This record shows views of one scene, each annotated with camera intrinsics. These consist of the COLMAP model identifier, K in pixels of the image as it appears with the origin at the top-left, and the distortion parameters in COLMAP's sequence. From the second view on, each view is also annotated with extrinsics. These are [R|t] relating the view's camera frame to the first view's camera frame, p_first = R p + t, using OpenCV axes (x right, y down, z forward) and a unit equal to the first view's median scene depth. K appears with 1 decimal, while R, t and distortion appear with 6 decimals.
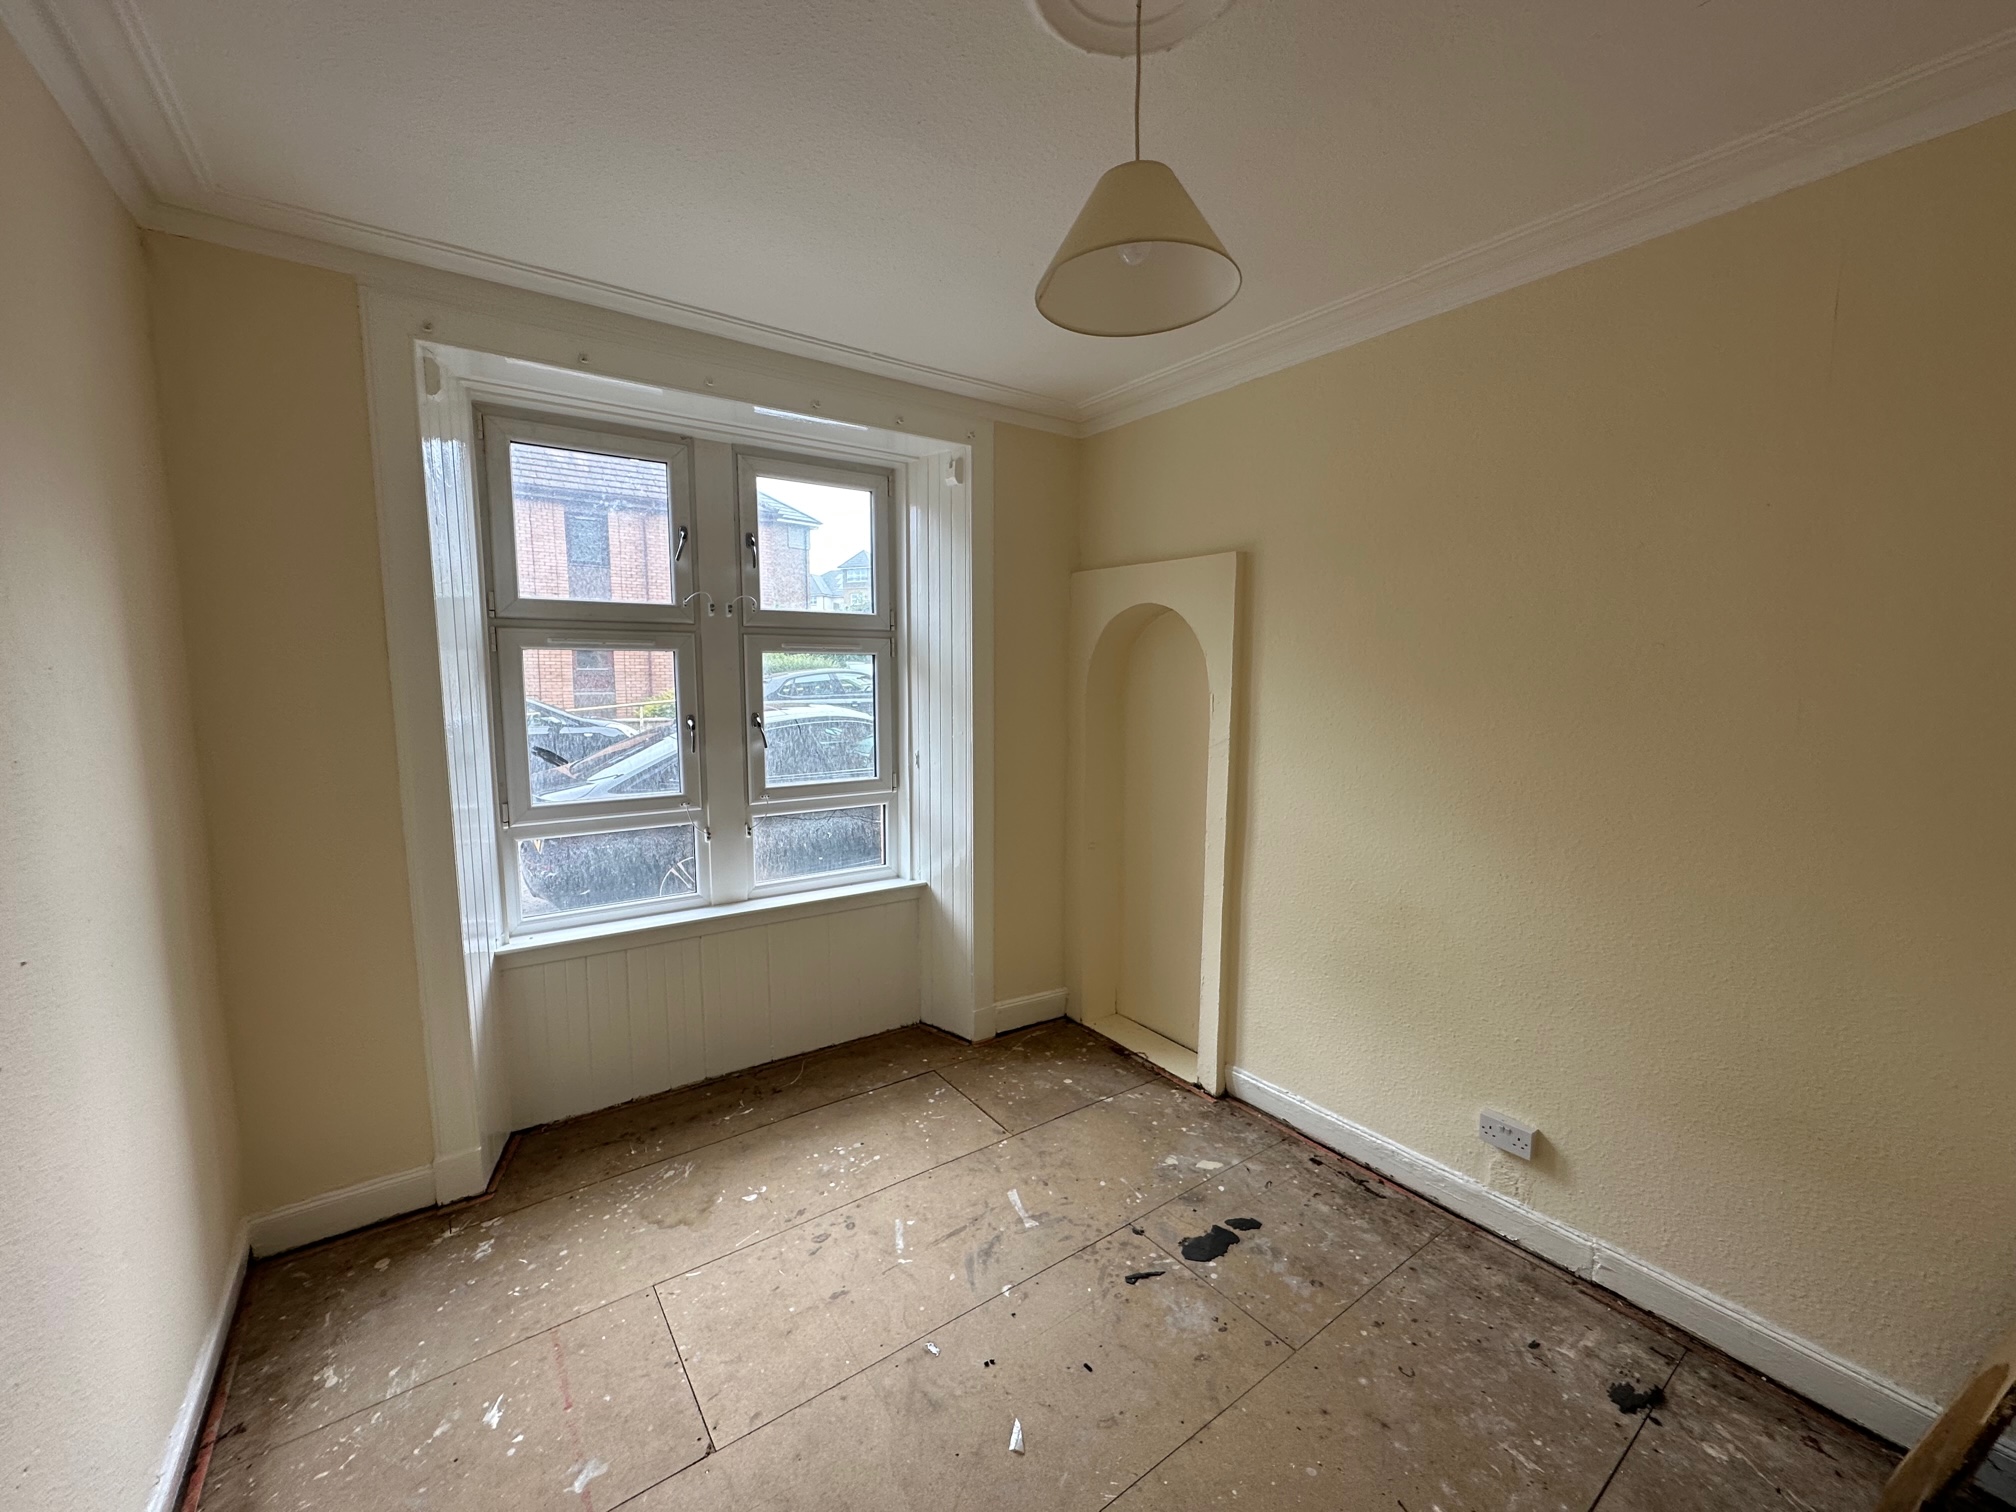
lens RADIAL K [[800.6, 0, 1008.0], [0, 800.6, 756.0], [0, 0, 1]] dist [-0.003156, 0.000535]
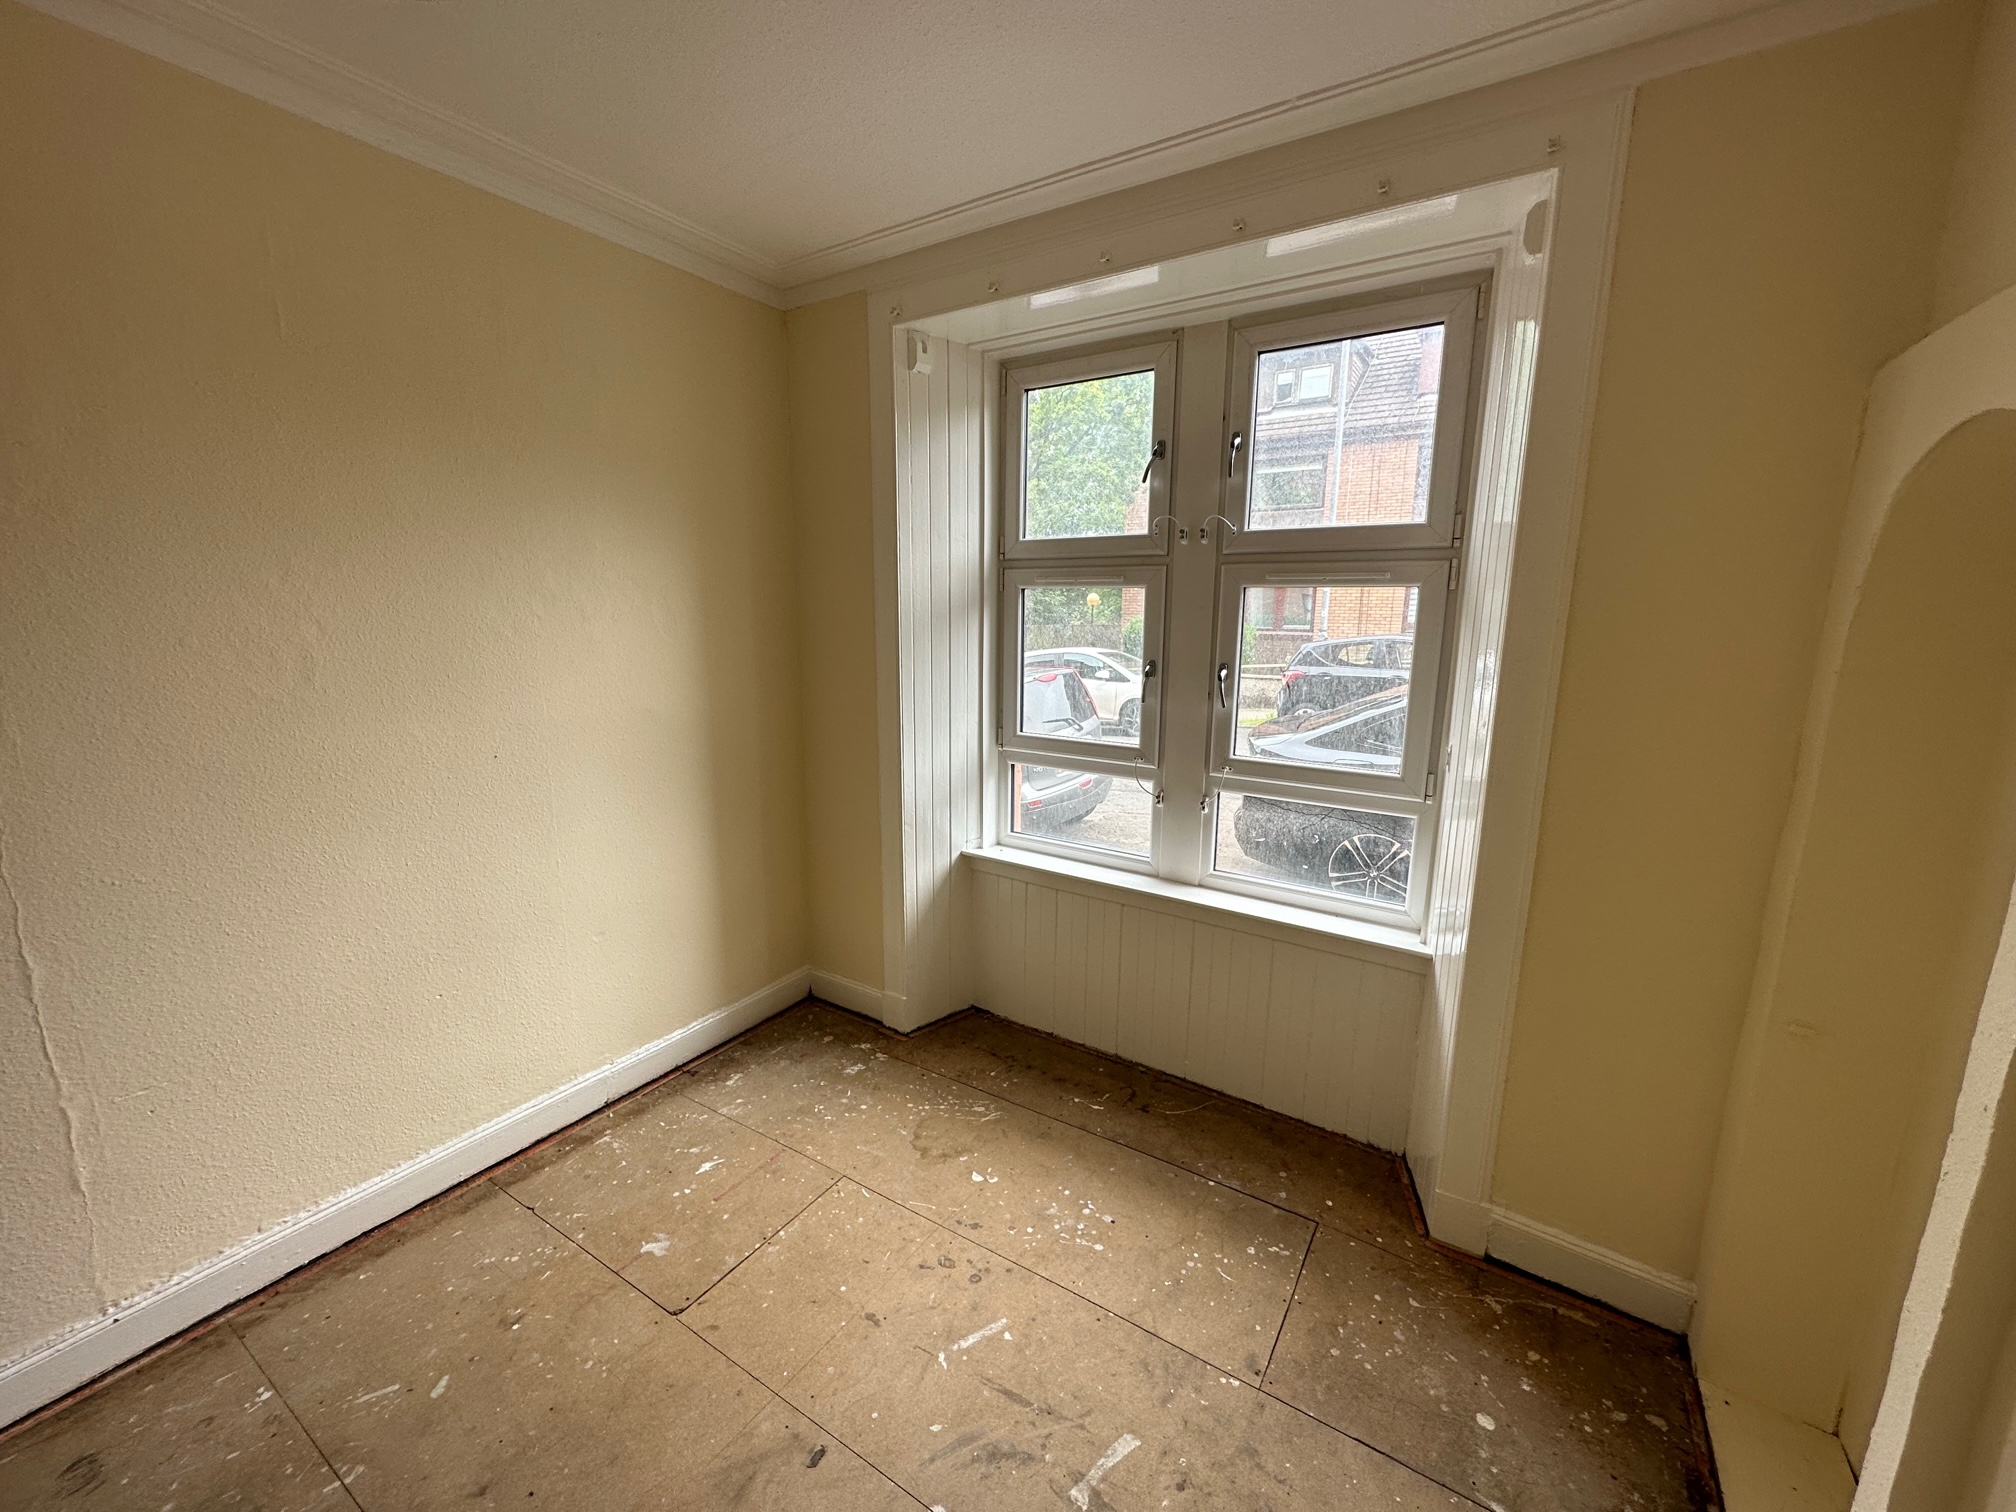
lens RADIAL K [[800.6, 0, 1008.0], [0, 800.6, 756.0], [0, 0, 1]] dist [-0.003156, 0.000535]
pose [[0.370137, 0.169558, -0.913372, 0.382164], [-0.107019, 0.984439, 0.139383, -0.055279], [0.922792, 0.046157, 0.382523, 0.539782]]
